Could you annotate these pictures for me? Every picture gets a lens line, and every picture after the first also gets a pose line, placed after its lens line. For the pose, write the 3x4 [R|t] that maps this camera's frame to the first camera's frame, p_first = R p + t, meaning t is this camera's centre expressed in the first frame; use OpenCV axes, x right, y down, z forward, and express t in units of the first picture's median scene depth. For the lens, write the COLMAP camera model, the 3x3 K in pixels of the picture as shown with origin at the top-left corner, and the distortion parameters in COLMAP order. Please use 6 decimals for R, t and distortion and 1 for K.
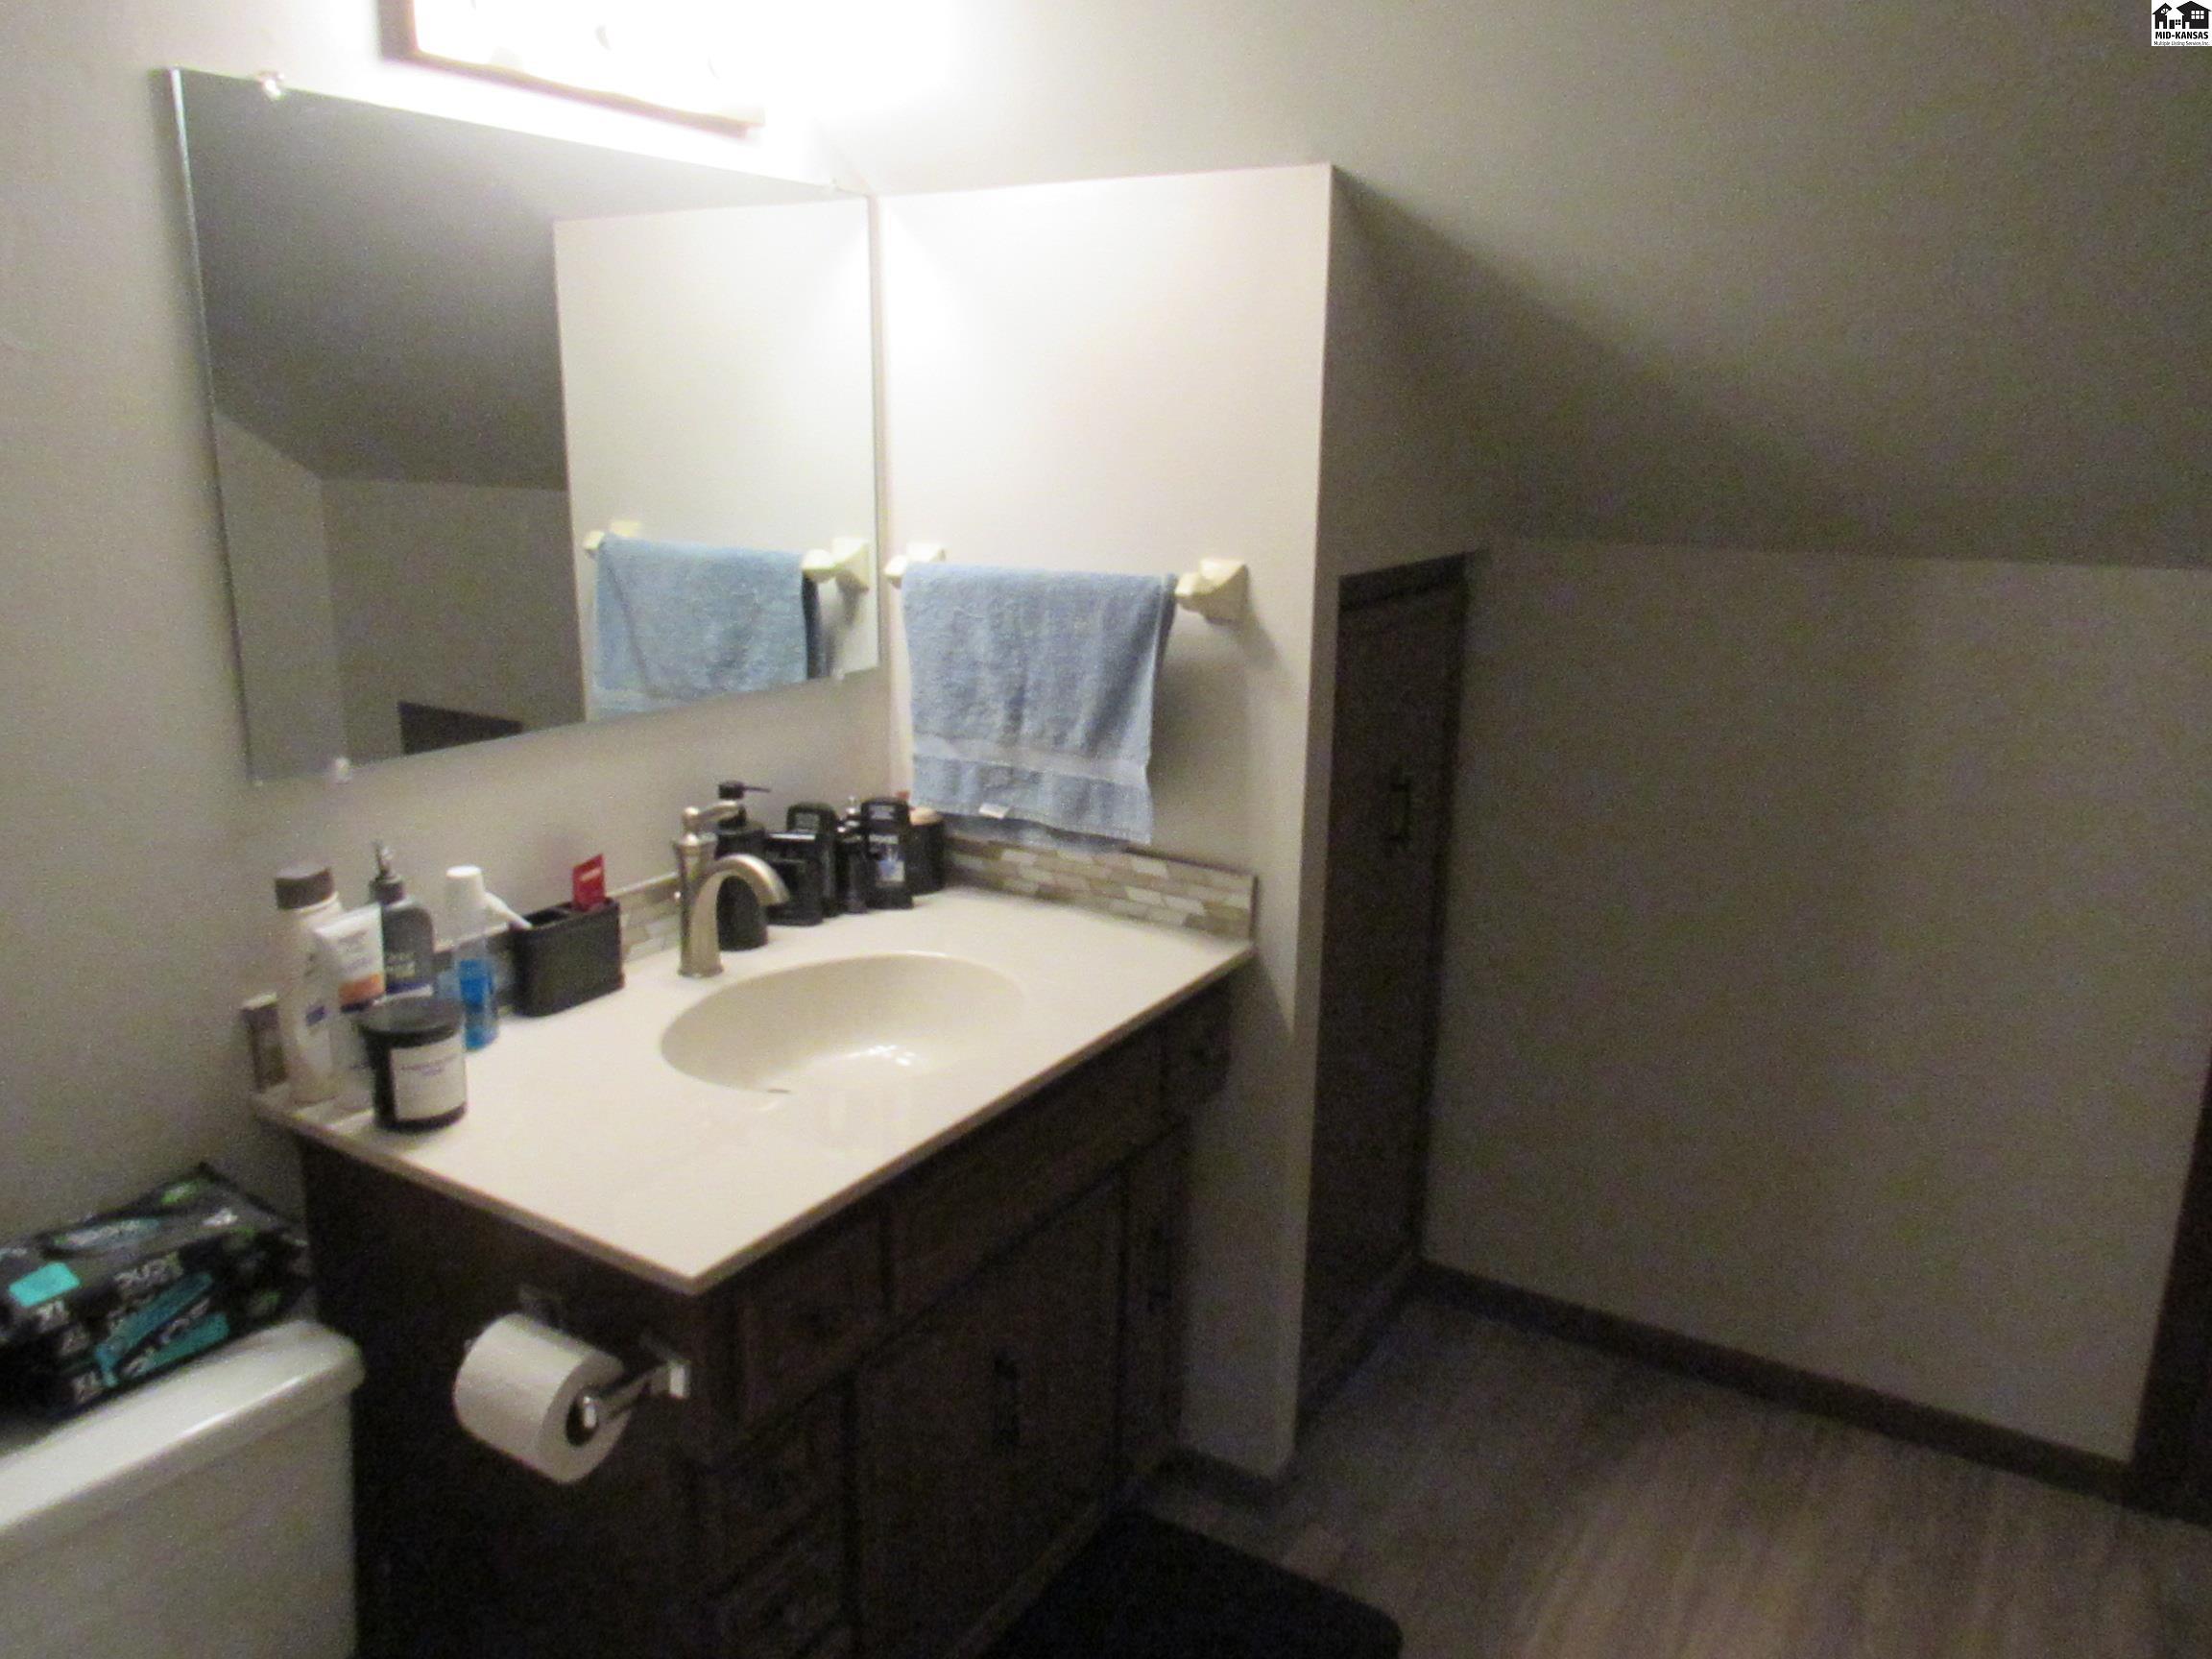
lens RADIAL K [[1616.9, 0, 1111.4], [0, 1616.9, 829.5], [0, 0, 1]] dist [0.004222, 0.001960]
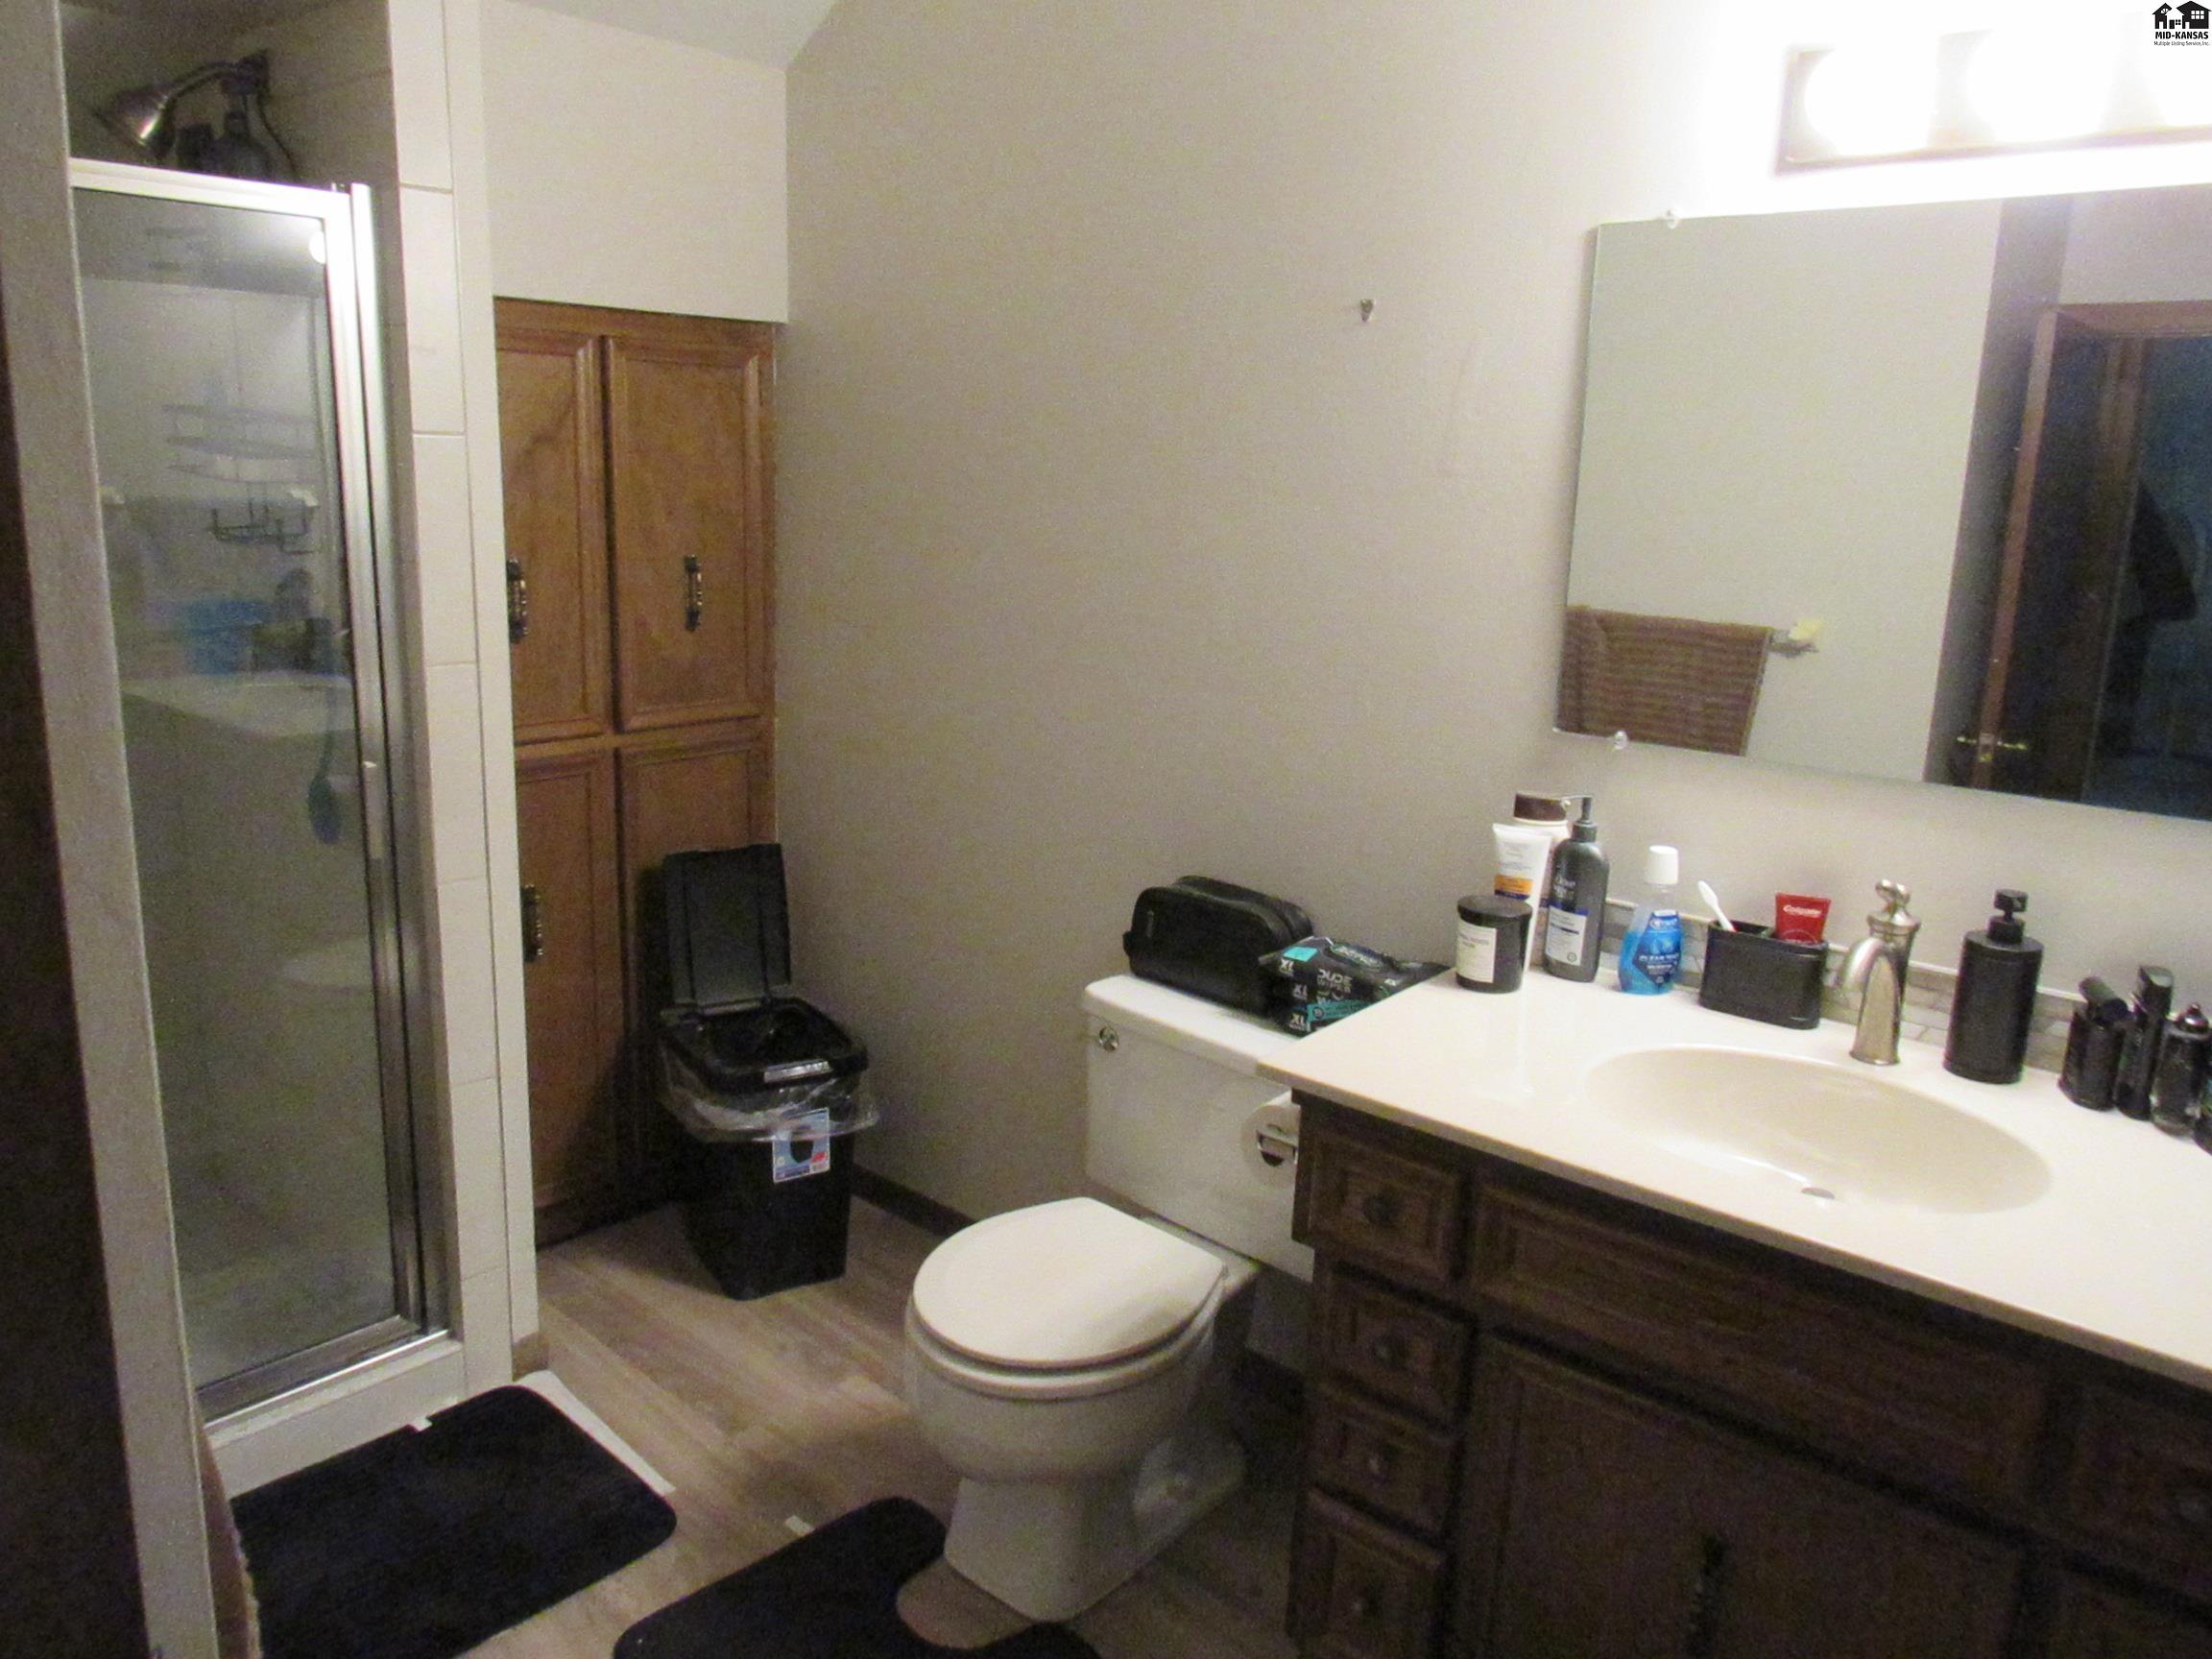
lens RADIAL K [[1616.9, 0, 1111.4], [0, 1616.9, 829.5], [0, 0, 1]] dist [0.004222, 0.001960]
pose [[-0.123327, 0.204974, -0.970967, 0.845026], [-0.295641, 0.926419, 0.233120, -0.153005], [0.947305, 0.315808, -0.053653, 0.715855]]
